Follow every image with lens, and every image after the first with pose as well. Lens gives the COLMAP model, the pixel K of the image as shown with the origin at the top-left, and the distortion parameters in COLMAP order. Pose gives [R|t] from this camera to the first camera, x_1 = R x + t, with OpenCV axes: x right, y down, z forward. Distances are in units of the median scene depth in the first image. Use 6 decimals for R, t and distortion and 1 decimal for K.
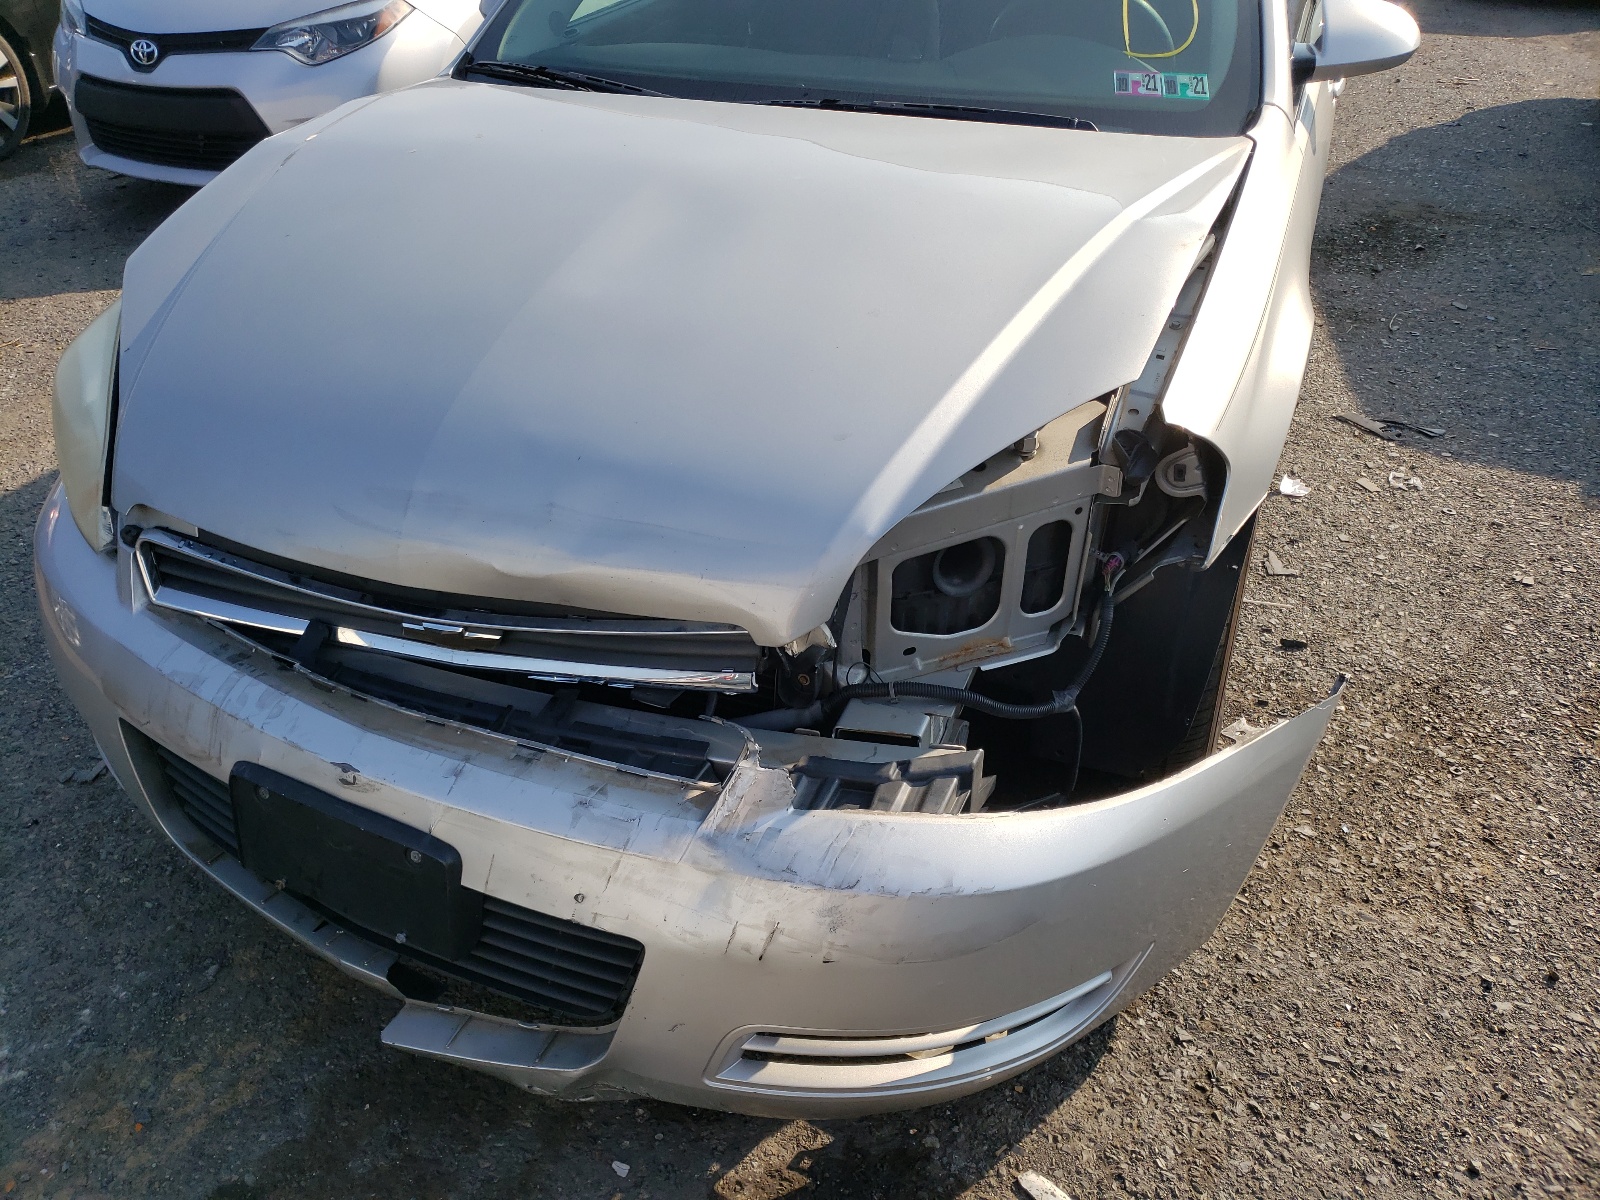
lens RADIAL K [[1264.6, 0, 791.7], [0, 1264.6, 590.4], [0, 0, 1]] dist [0.043802, -0.021207]
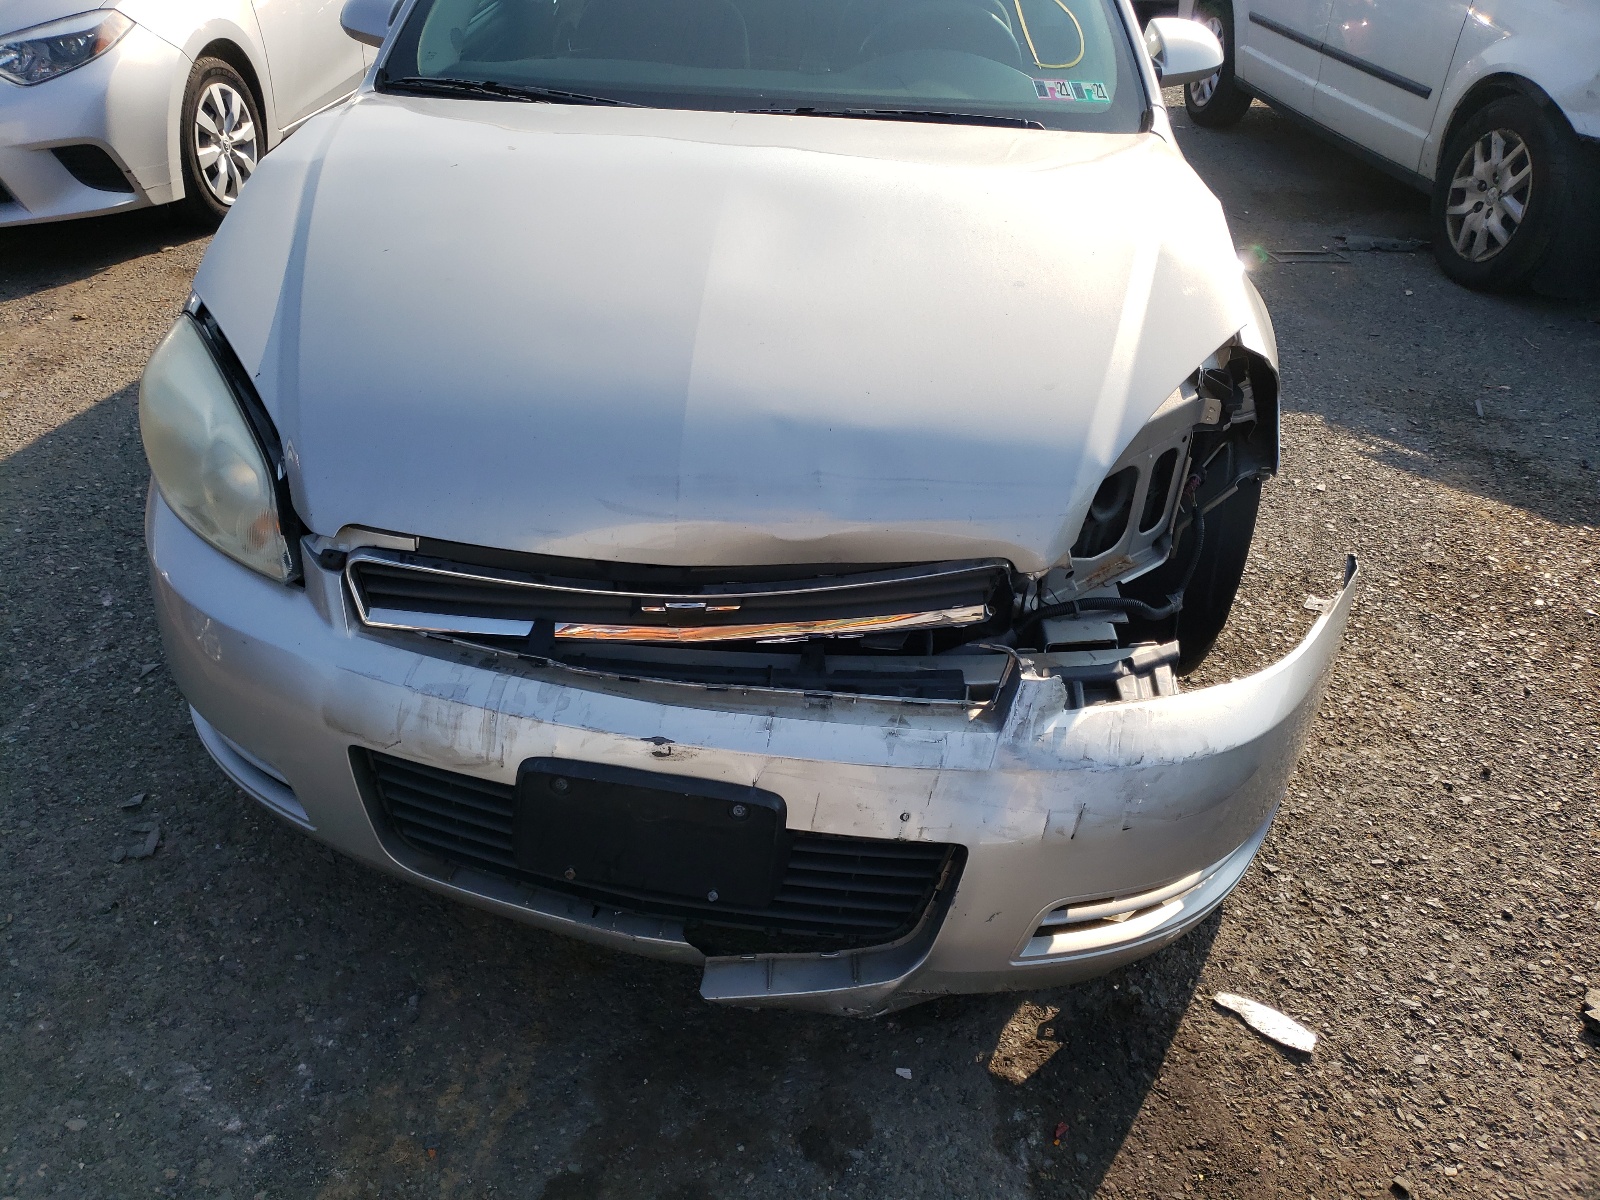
lens RADIAL K [[1264.6, 0, 794.3], [0, 1264.6, 591.9], [0, 0, 1]] dist [0.043802, -0.021207]
pose [[0.946015, -0.129488, 0.297132, -0.487949], [0.133328, 0.991044, 0.007398, 0.021691], [-0.295429, 0.032618, 0.954808, -0.032414]]
